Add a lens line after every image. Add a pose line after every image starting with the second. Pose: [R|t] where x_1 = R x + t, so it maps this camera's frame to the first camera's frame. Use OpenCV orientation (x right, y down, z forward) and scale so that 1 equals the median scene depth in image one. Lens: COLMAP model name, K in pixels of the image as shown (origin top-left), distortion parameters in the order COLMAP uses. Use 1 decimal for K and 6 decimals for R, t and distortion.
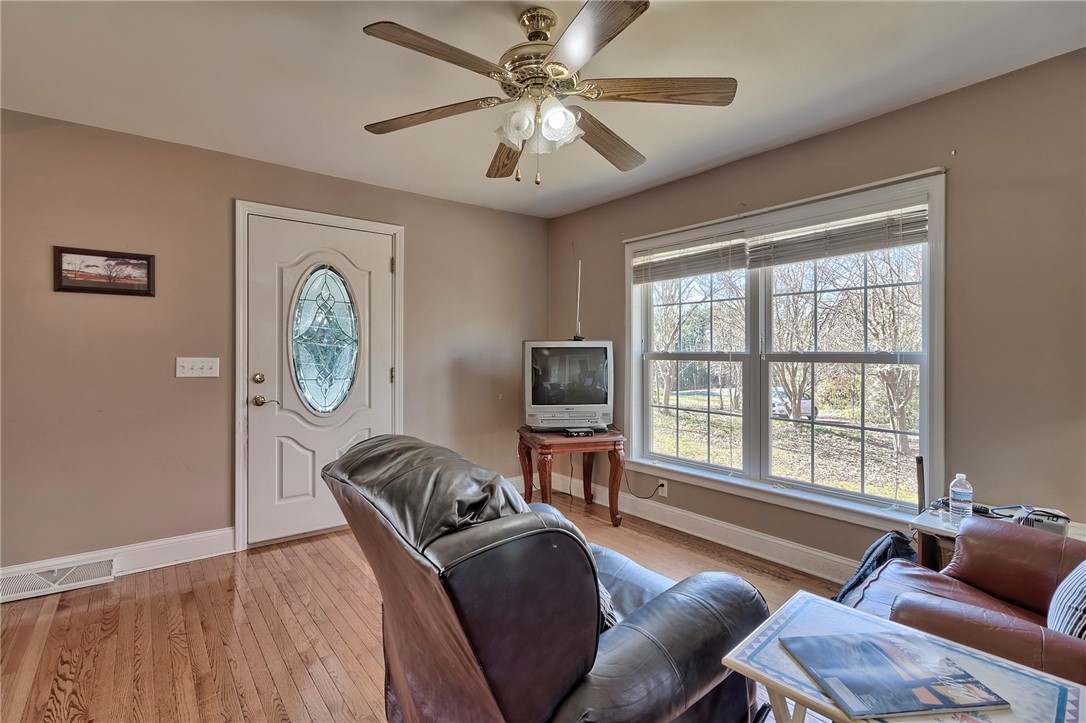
lens RADIAL K [[503.0, 0, 537.9], [0, 503.0, 358.9], [0, 0, 1]] dist [0.000614, -0.000148]
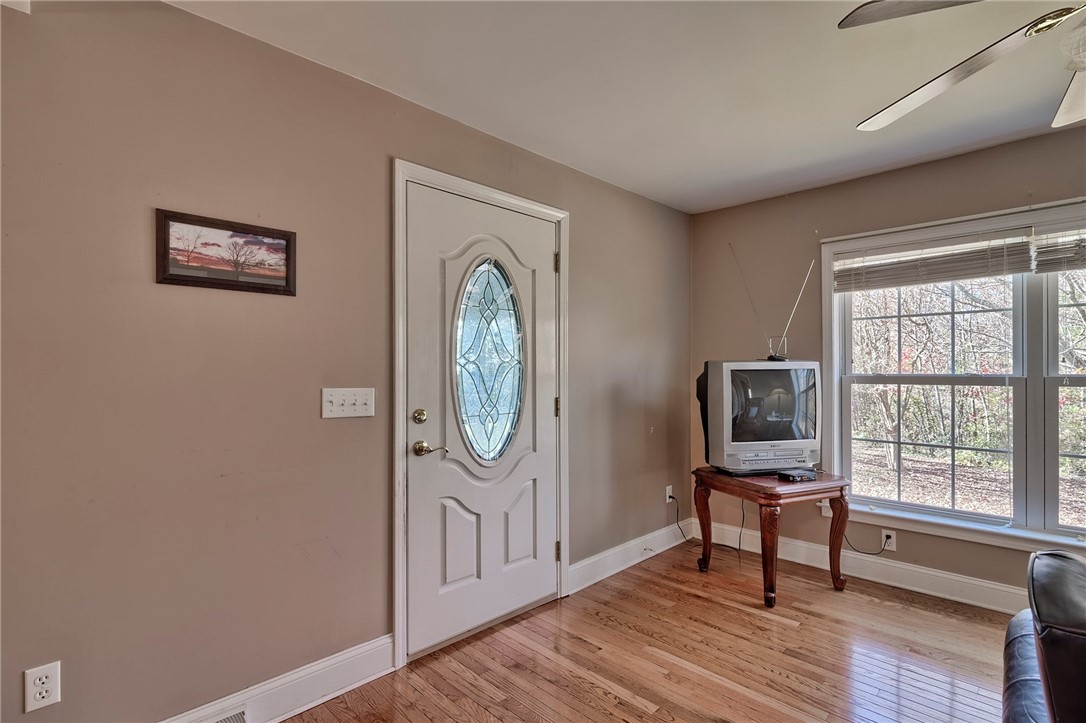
lens RADIAL K [[519.3, 0, 544.4], [0, 519.3, 375.3], [0, 0, 1]] dist [0.000314, -0.000002]
pose [[0.991554, -0.005864, 0.129560, -0.481999], [0.006592, 0.999965, -0.005185, -0.013733], [-0.129525, 0.005995, 0.991558, 0.264704]]
